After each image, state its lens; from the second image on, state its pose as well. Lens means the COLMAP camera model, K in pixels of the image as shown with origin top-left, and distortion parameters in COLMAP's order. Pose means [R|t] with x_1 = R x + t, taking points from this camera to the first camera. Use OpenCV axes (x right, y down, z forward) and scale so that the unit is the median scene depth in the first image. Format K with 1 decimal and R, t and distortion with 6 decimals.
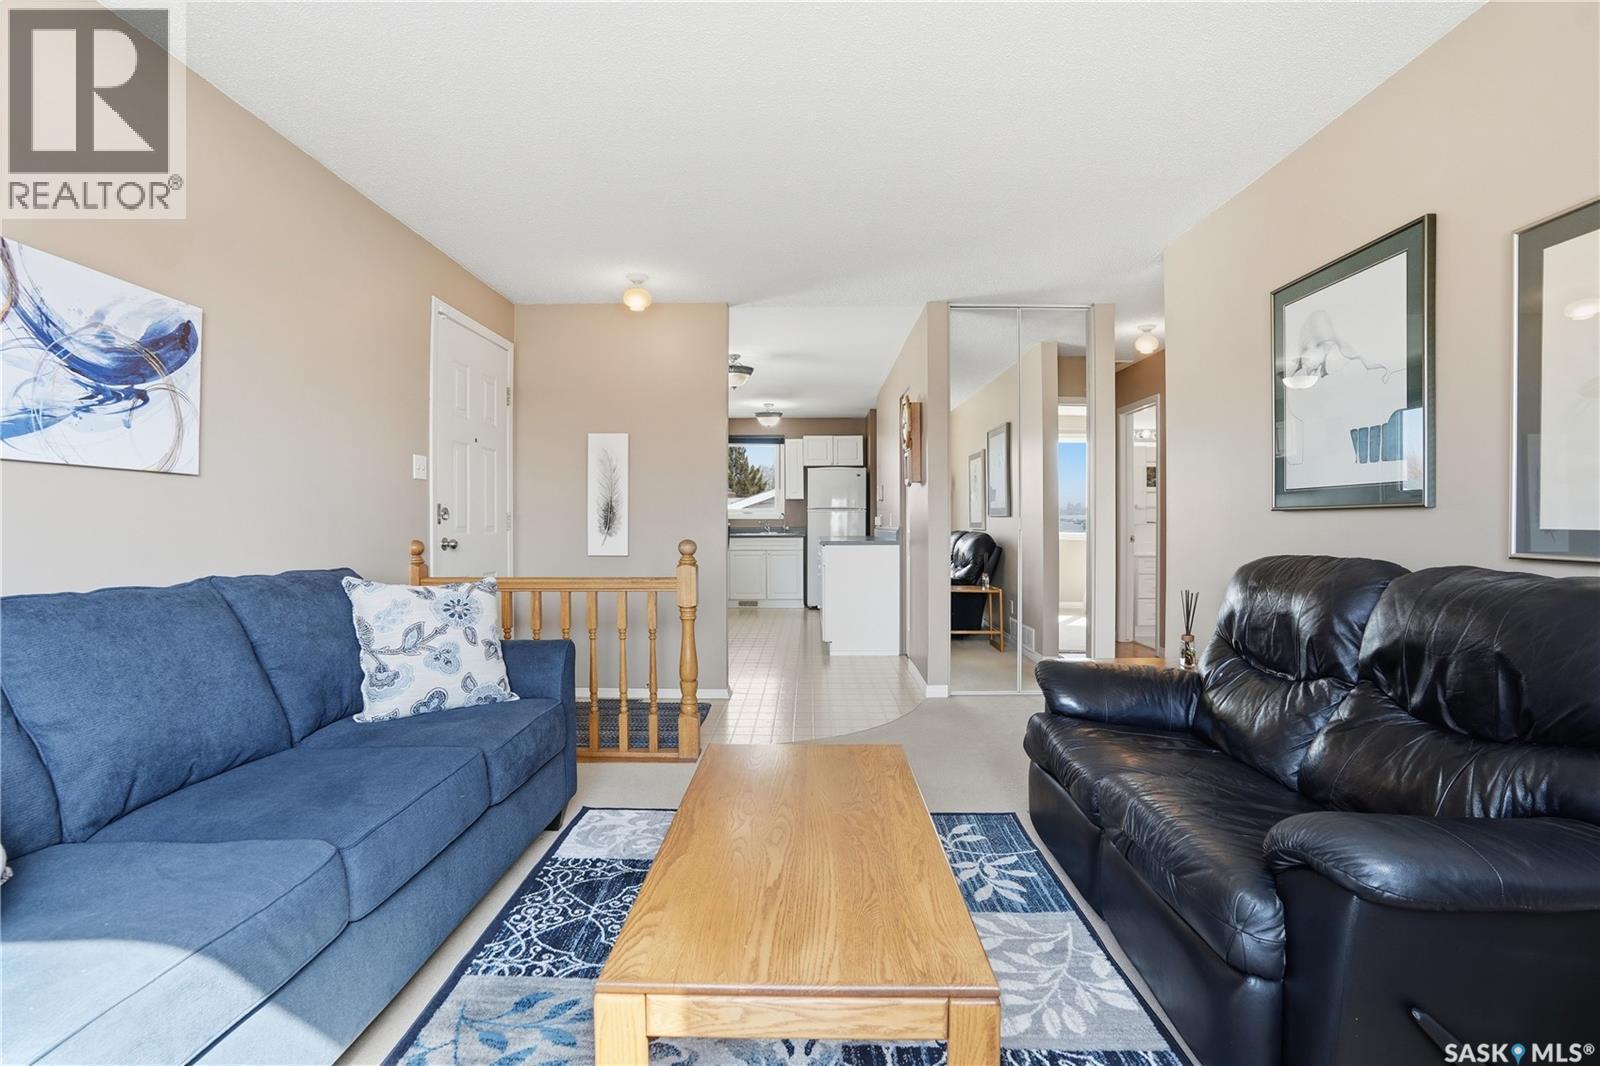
lens RADIAL K [[757.9, 0, 809.7], [0, 757.9, 512.6], [0, 0, 1]] dist [-0.074112, 0.030407]
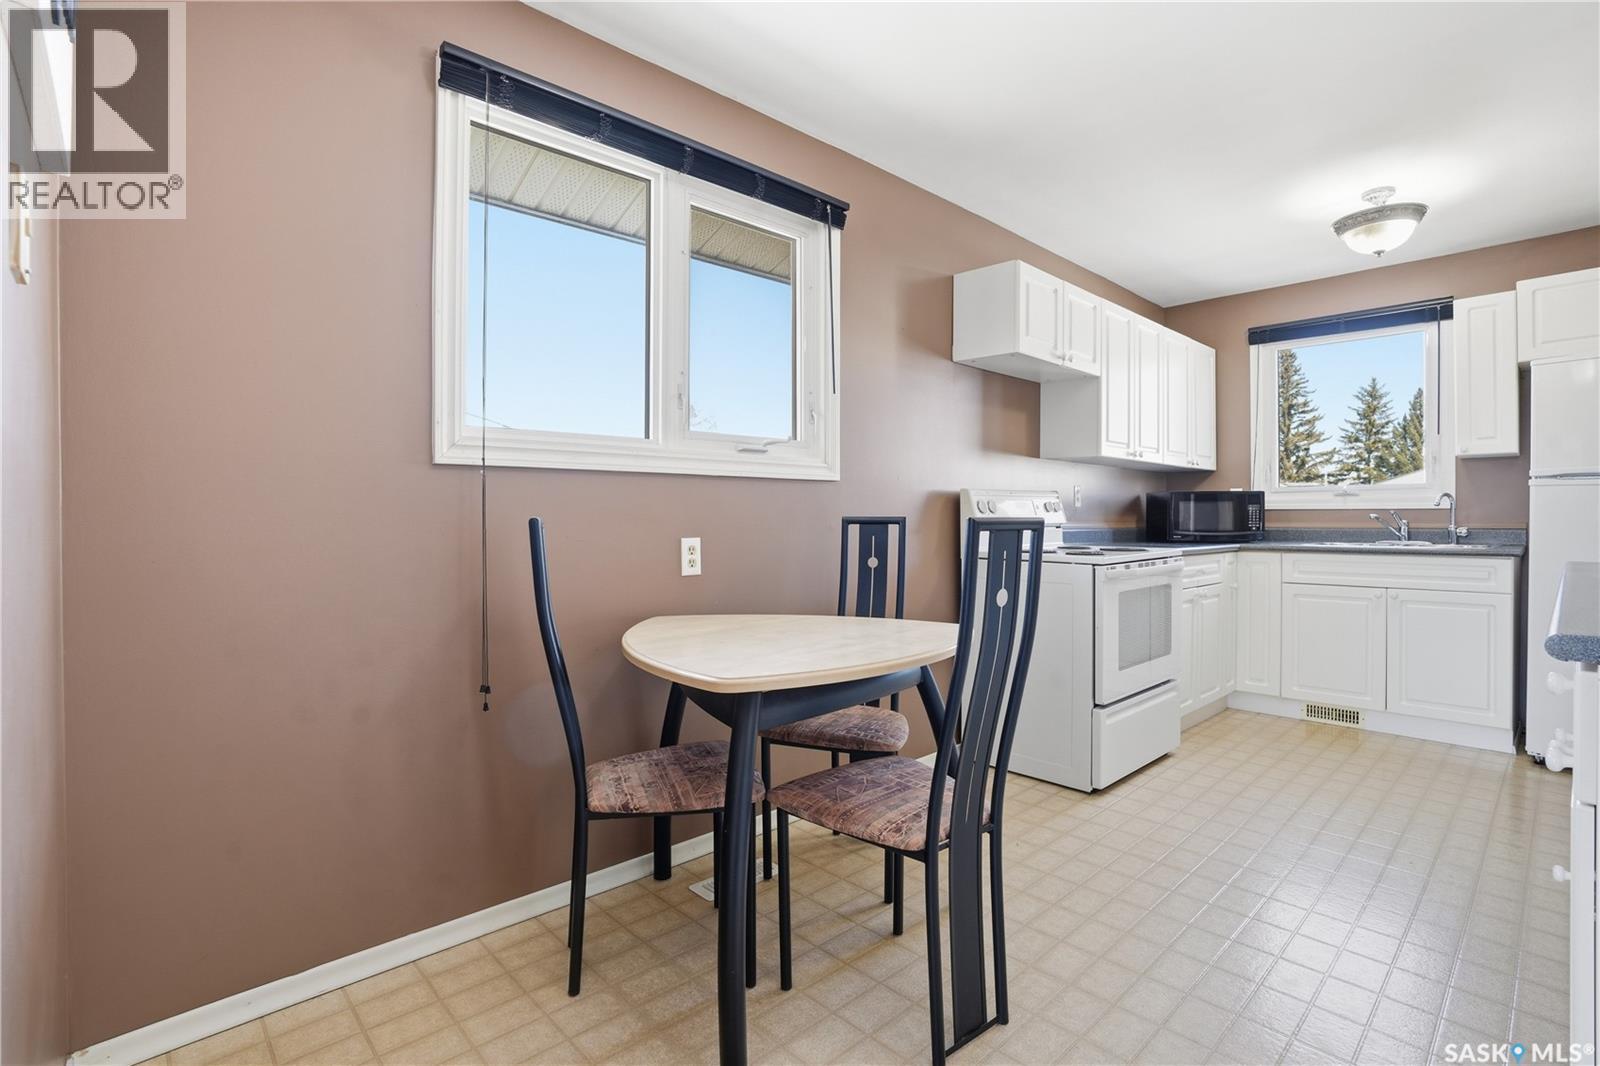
lens RADIAL K [[757.9, 0, 809.7], [0, 757.9, 512.6], [0, 0, 1]] dist [-0.074112, 0.030407]
pose [[0.686632, -0.000096, -0.727005, 0.049575], [0.007551, 0.999947, 0.006999, 0.024361], [0.726966, -0.010295, 0.686596, 2.043196]]
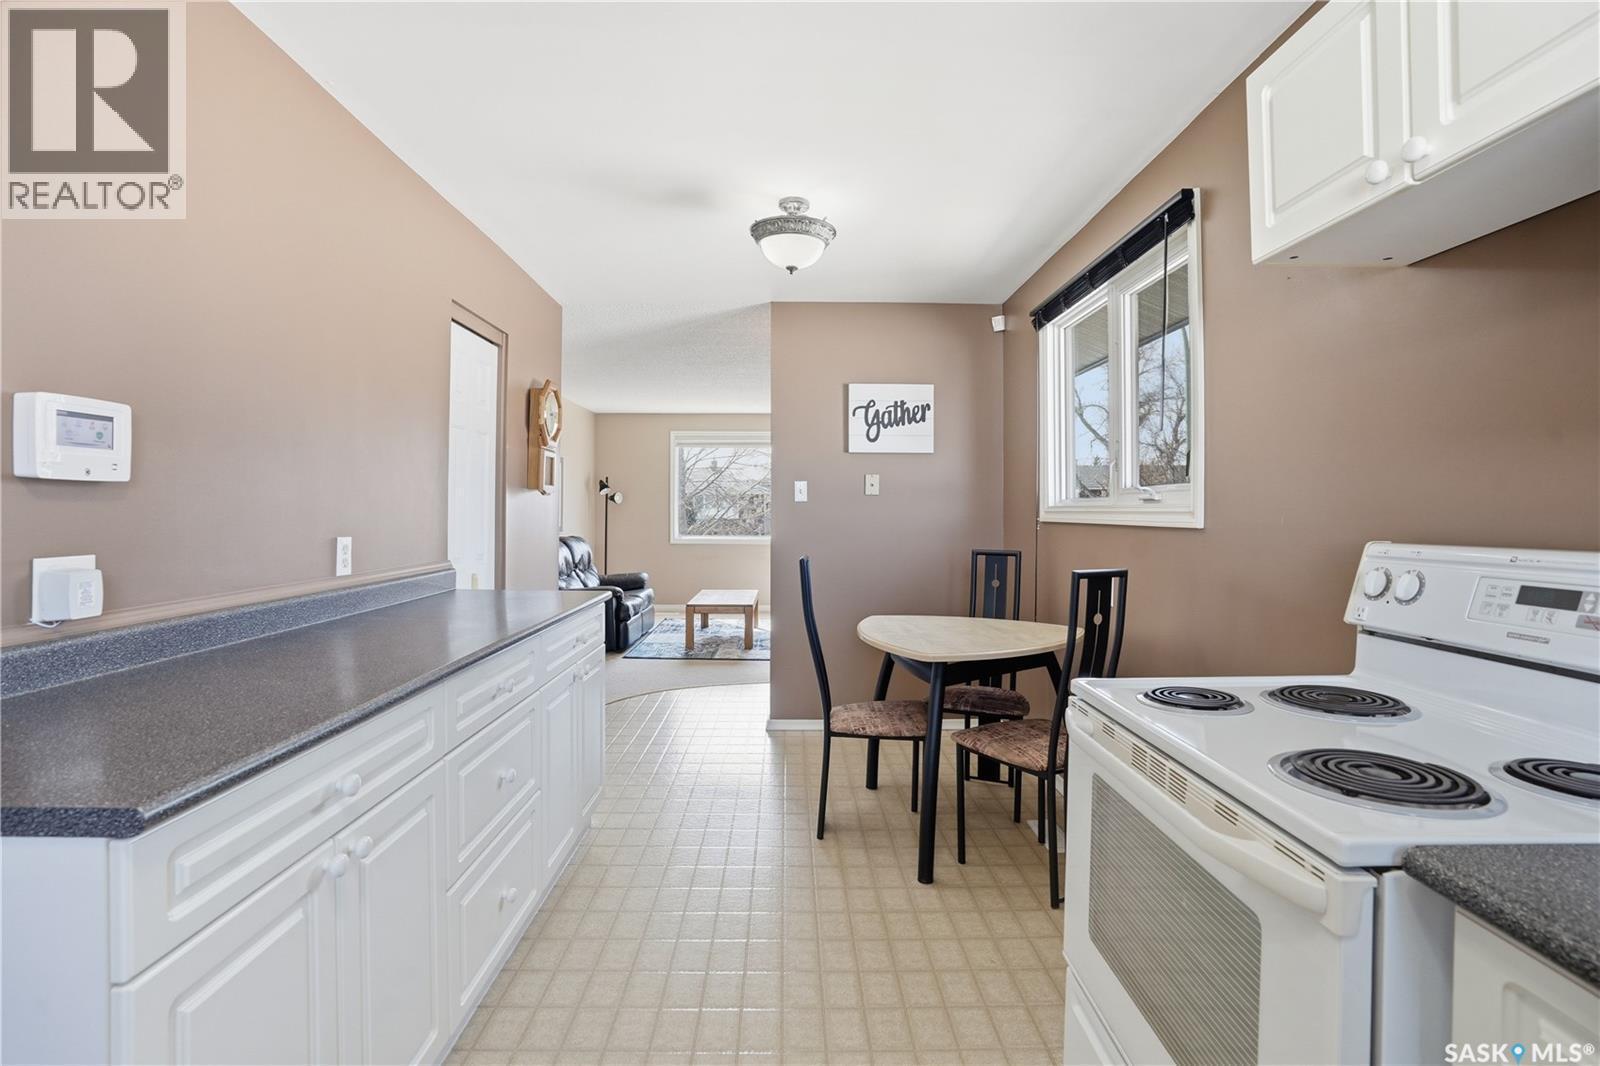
lens RADIAL K [[757.9, 0, 809.7], [0, 757.9, 512.6], [0, 0, 1]] dist [-0.074112, 0.030407]
pose [[-0.999528, -0.007399, -0.029809, -0.241340], [-0.007154, 0.999940, -0.008317, -0.023688], [0.029869, -0.008100, -0.999521, 3.732820]]
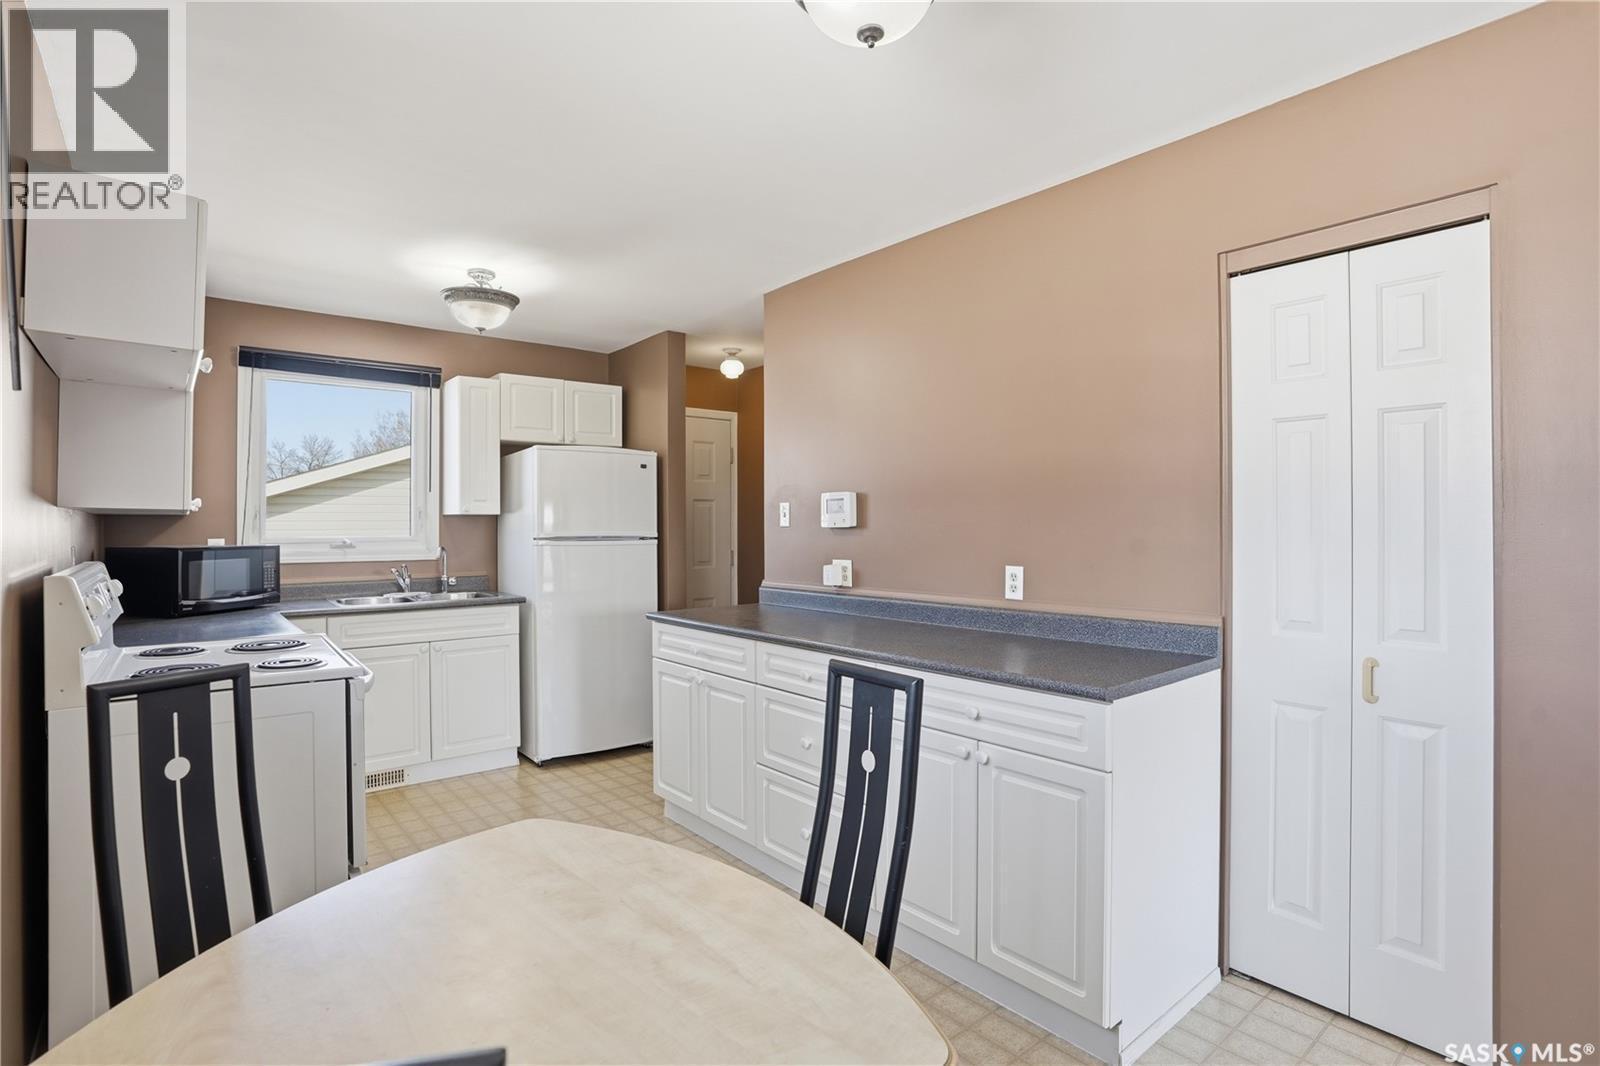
lens RADIAL K [[757.9, 0, 809.7], [0, 757.9, 512.6], [0, 0, 1]] dist [-0.074112, 0.030407]
pose [[0.760431, 0.013366, 0.649281, -0.620219], [-0.006523, 0.999895, -0.012945, -0.058274], [-0.649386, 0.005609, 0.760438, 2.194743]]
